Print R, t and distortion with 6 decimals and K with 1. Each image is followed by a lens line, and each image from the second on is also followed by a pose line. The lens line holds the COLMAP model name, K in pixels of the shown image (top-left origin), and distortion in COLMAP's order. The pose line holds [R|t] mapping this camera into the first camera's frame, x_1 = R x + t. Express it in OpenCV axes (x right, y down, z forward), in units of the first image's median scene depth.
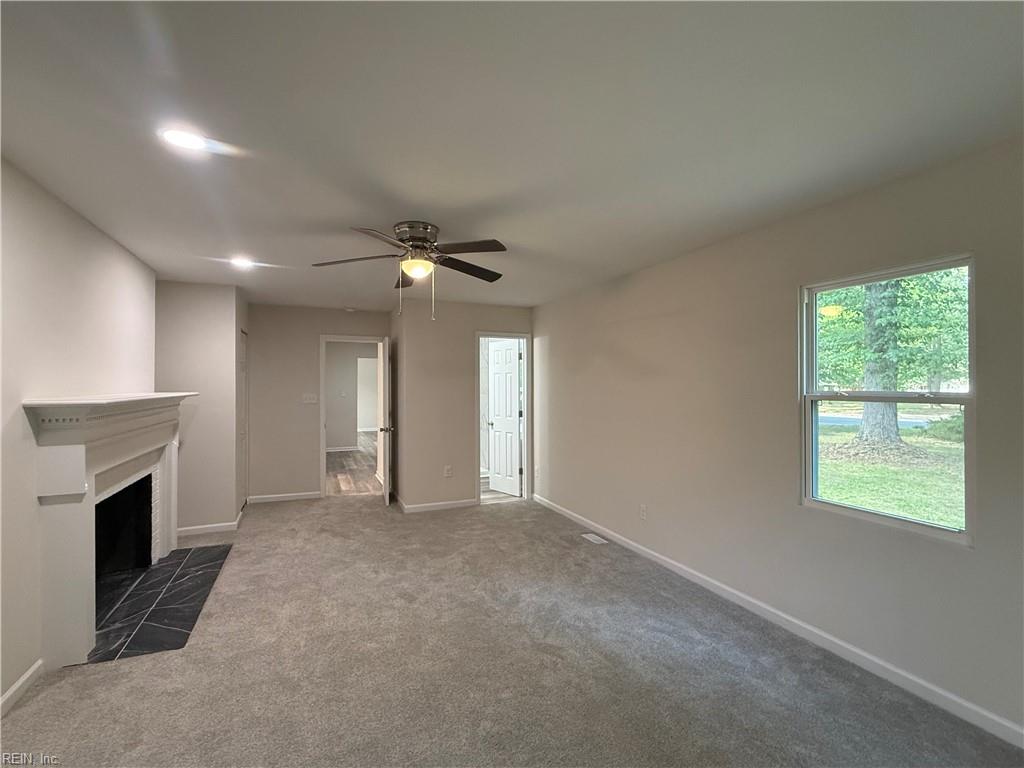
lens RADIAL K [[449.1, 0, 512.0], [0, 449.1, 382.9], [0, 0, 1]] dist [0.000007, -0.000033]
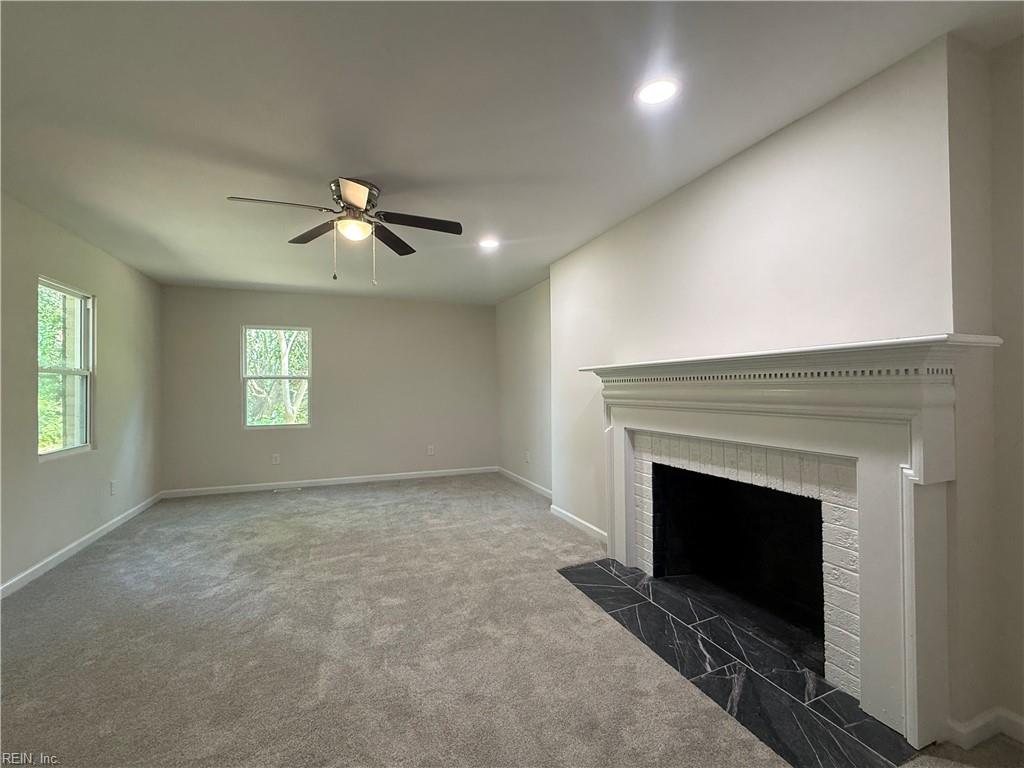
lens RADIAL K [[449.1, 0, 511.8], [0, 449.1, 382.5], [0, 0, 1]] dist [0.000007, -0.000033]
pose [[-0.999012, 0.002673, 0.044359, -0.479866], [0.002353, 0.999971, -0.007271, 0.071053], [-0.044377, -0.007159, -0.998989, 1.579393]]
